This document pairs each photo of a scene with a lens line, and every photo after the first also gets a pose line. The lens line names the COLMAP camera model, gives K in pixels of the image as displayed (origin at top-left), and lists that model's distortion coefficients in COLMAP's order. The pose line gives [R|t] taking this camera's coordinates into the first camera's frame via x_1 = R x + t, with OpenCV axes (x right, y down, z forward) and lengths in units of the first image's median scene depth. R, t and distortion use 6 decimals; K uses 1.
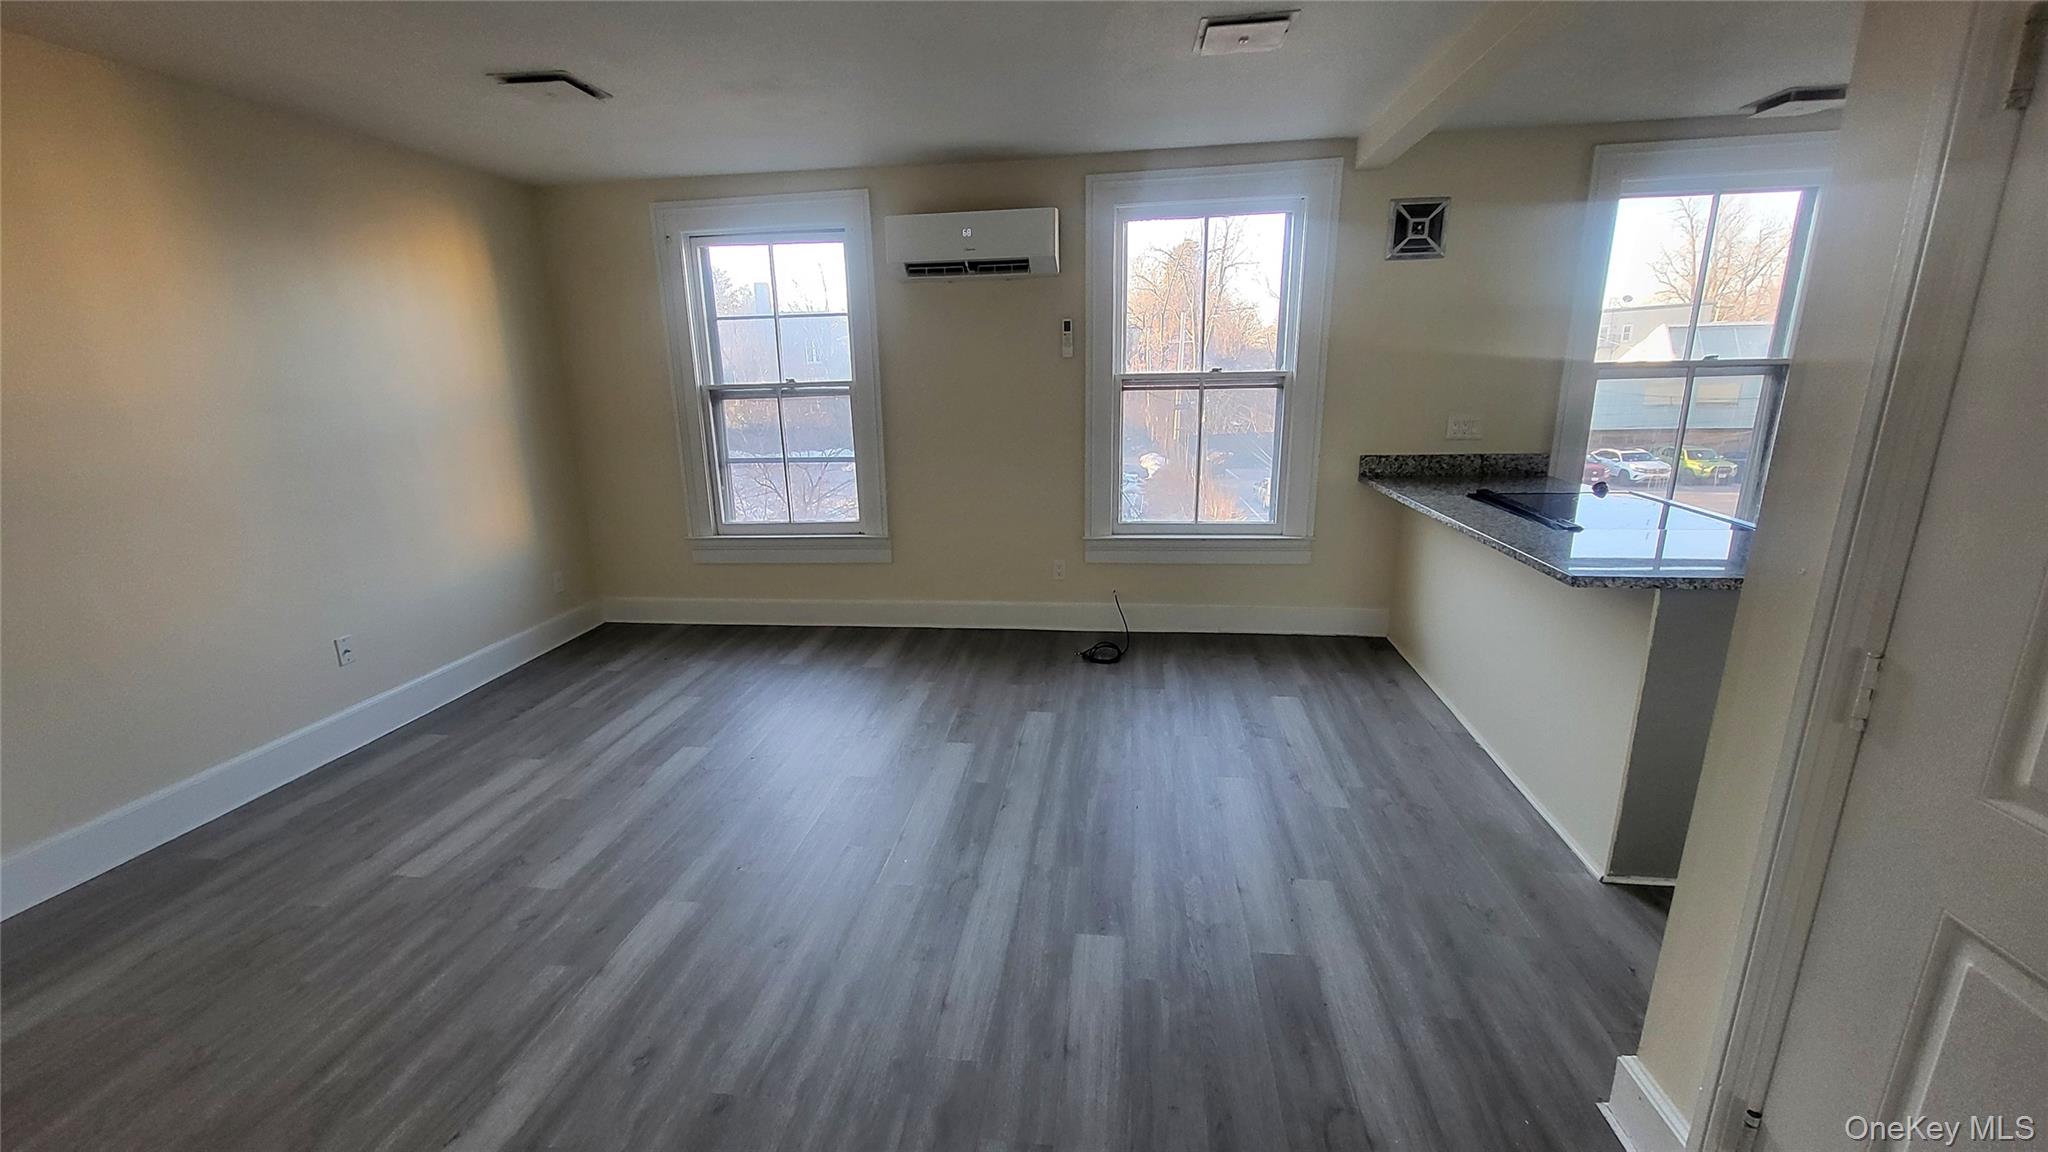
lens RADIAL K [[801.5, 0, 1012.8], [0, 801.5, 577.0], [0, 0, 1]] dist [0.000861, 0.000043]
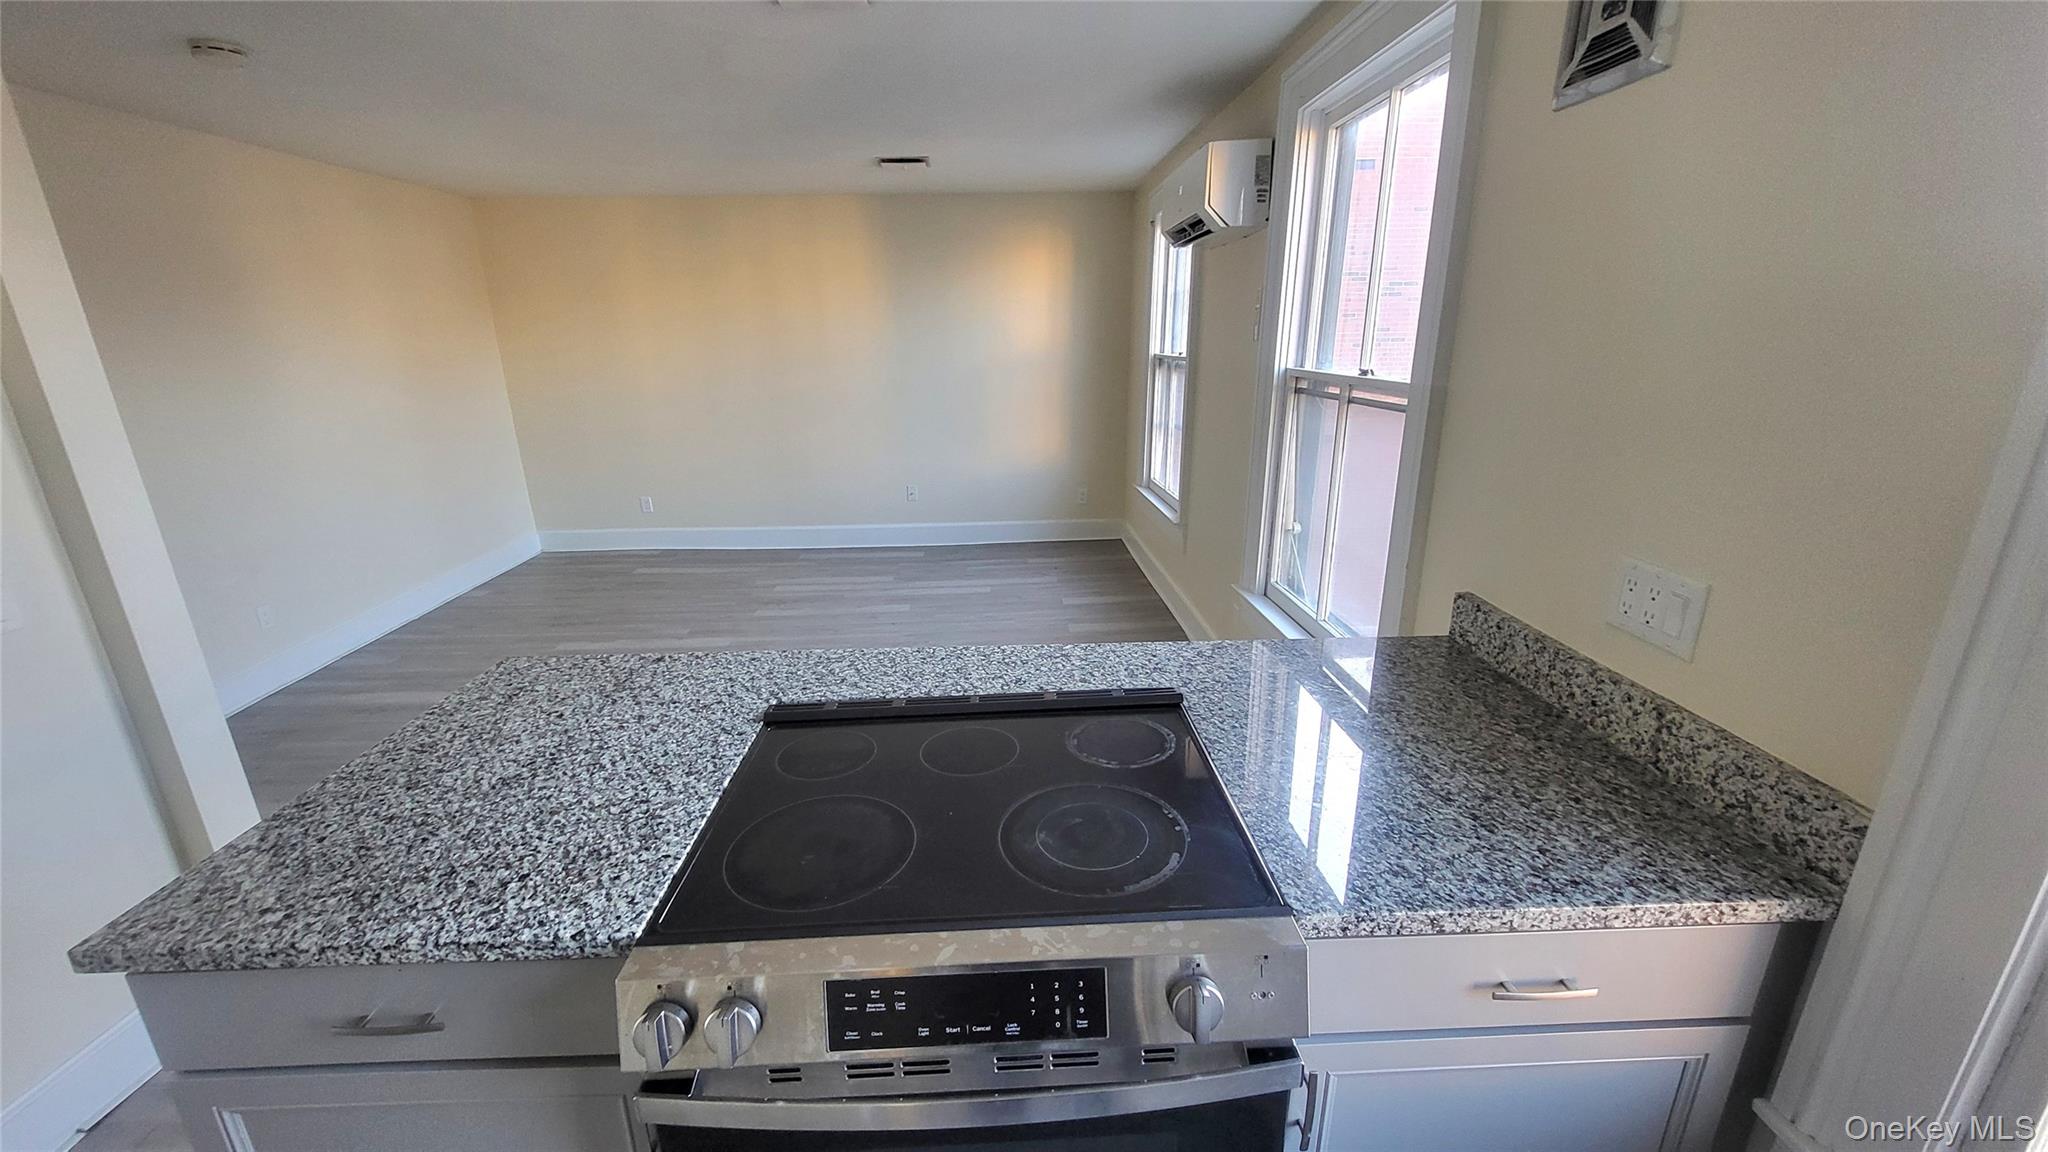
lens RADIAL K [[801.5, 0, 1018.4], [0, 801.5, 578.0], [0, 0, 1]] dist [0.000861, 0.000043]
pose [[0.178596, 0.307281, -0.934709, 0.861830], [-0.238597, 0.935154, 0.261838, -0.232445], [0.954555, 0.176255, 0.240331, 0.718232]]
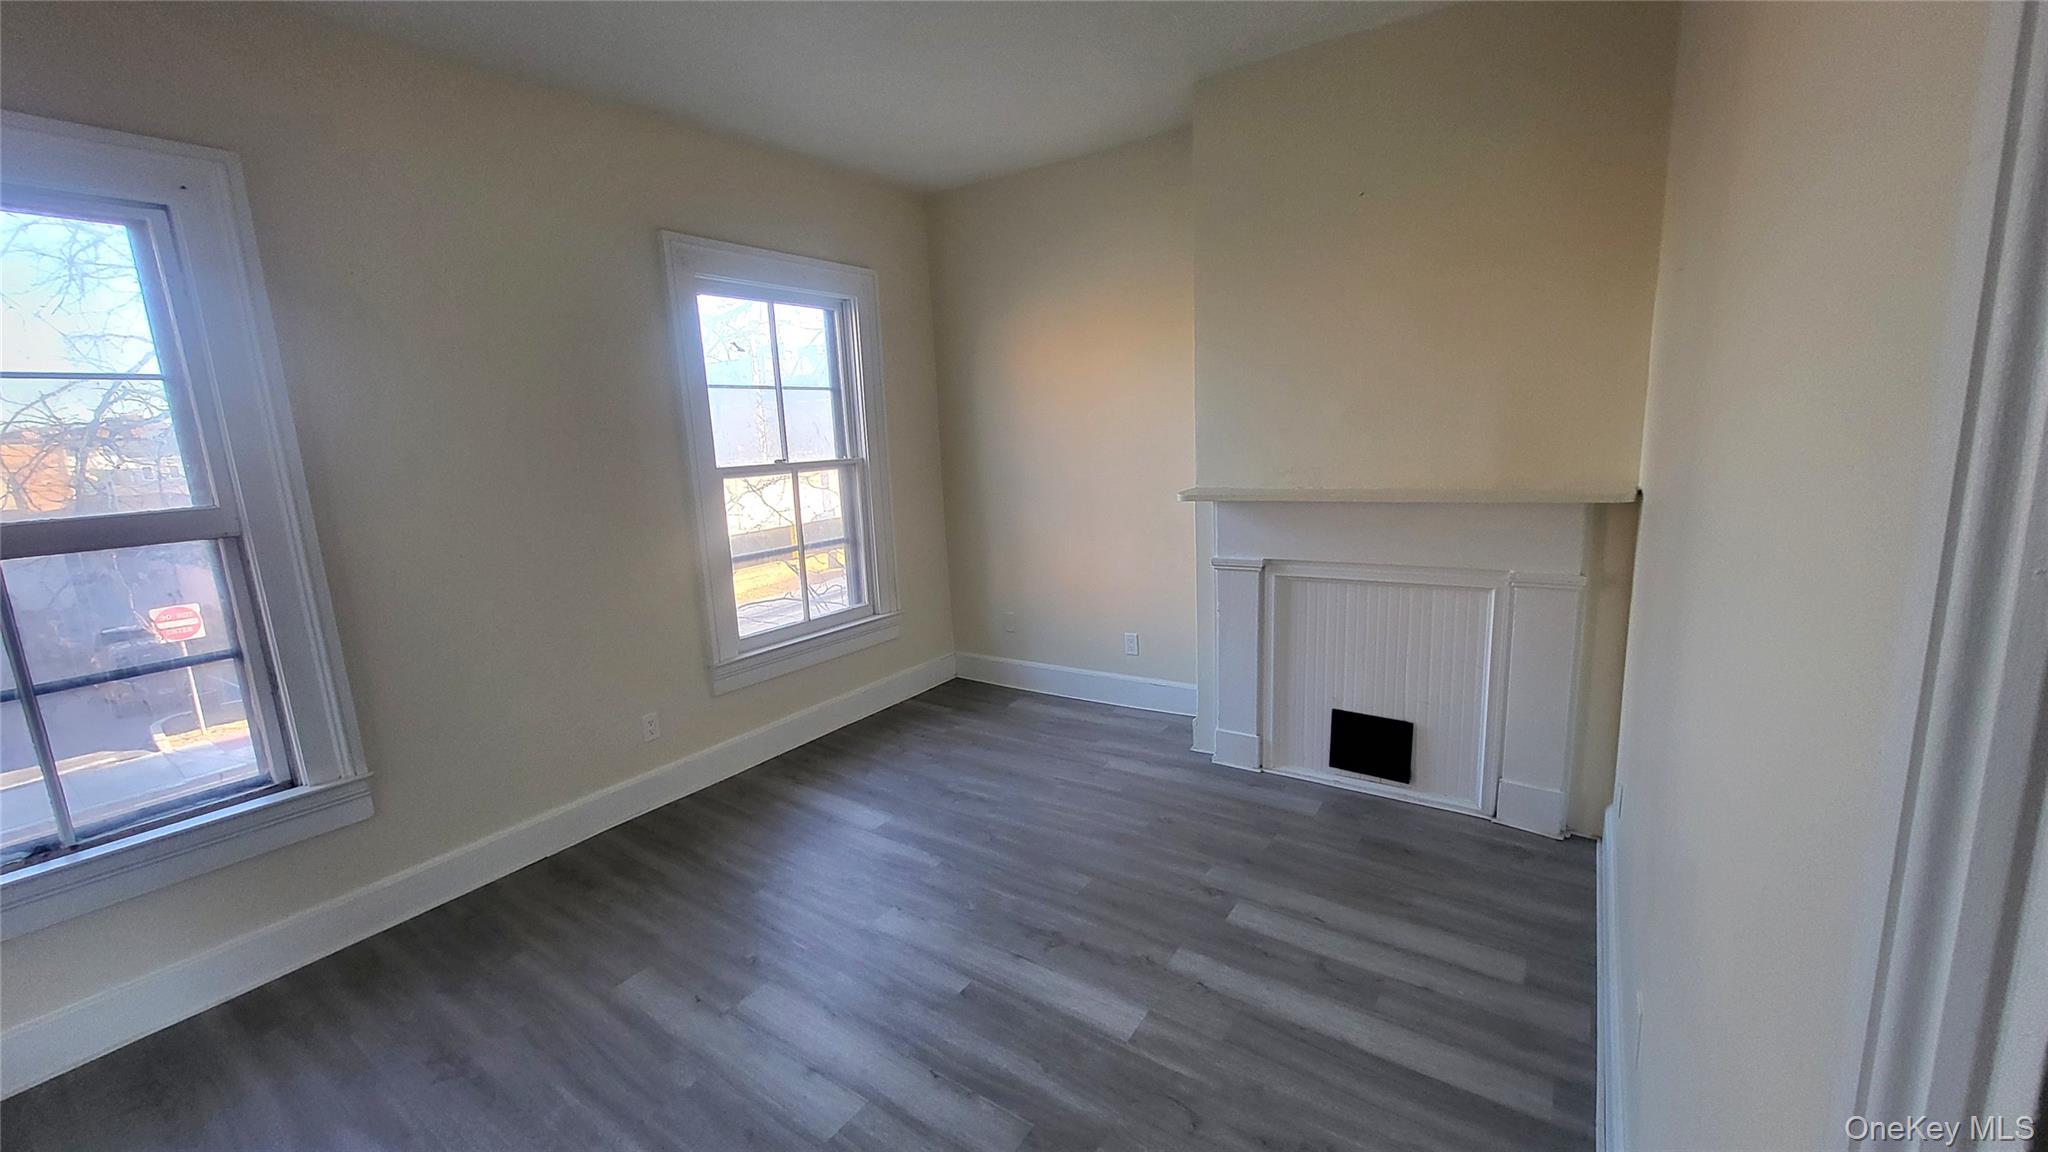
lens RADIAL K [[801.5, 0, 1017.3], [0, 801.5, 573.5], [0, 0, 1]] dist [0.000861, 0.000043]
pose [[0.475271, -0.155564, 0.865978, -0.518831], [0.253654, 0.966682, 0.034442, -0.102987], [-0.842482, 0.203289, 0.498895, 0.366581]]
